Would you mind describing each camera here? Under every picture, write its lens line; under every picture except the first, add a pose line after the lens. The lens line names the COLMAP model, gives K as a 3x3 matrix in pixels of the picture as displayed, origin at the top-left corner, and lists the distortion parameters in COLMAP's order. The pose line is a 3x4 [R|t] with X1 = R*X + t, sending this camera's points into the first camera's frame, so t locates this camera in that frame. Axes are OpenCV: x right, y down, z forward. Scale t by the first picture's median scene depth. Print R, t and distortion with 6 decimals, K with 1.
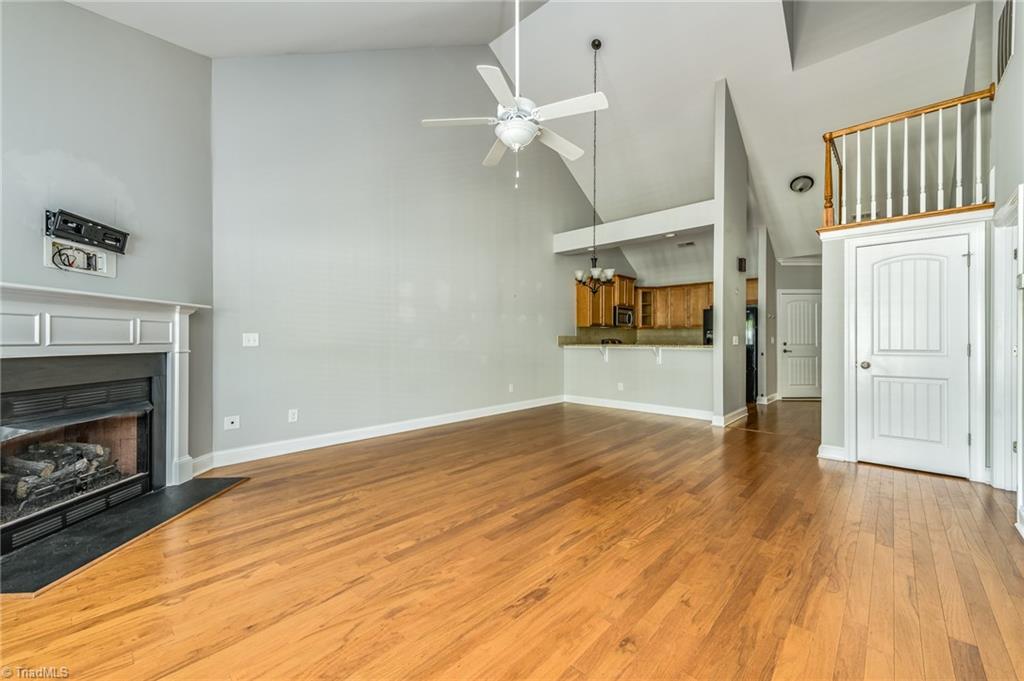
lens RADIAL K [[408.4, 0, 518.1], [0, 408.4, 341.2], [0, 0, 1]] dist [0.007647, -0.000287]
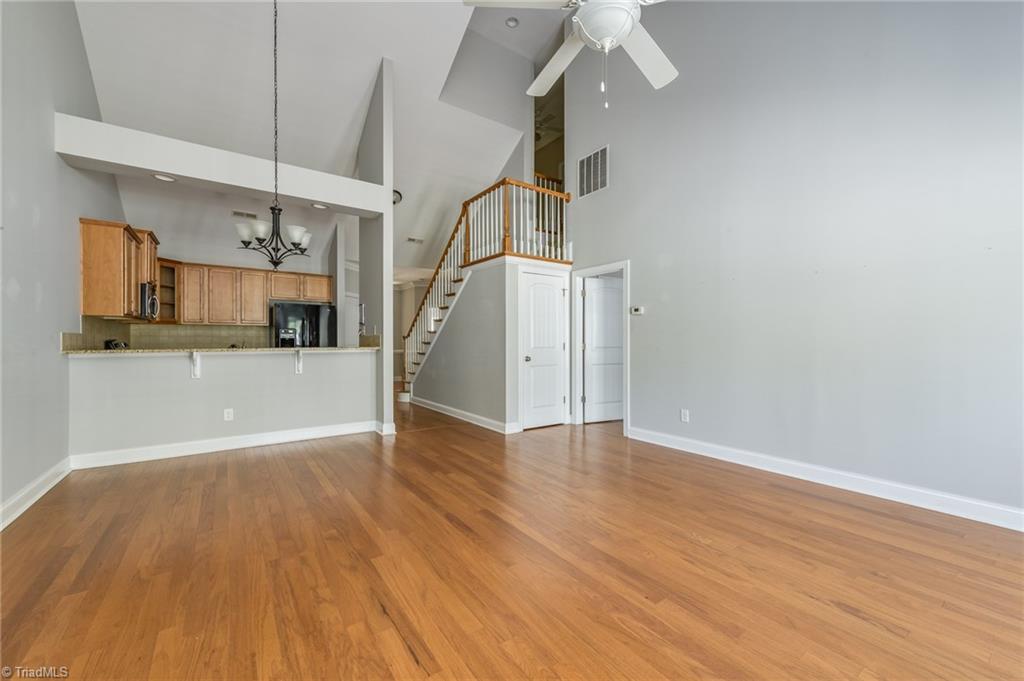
lens RADIAL K [[408.4, 0, 517.7], [0, 408.4, 342.4], [0, 0, 1]] dist [0.007647, -0.000287]
pose [[0.197089, -0.004645, 0.980375, -0.485983], [0.005734, 0.999977, 0.003585, -0.001903], [-0.980369, 0.004915, 0.197111, 0.736302]]
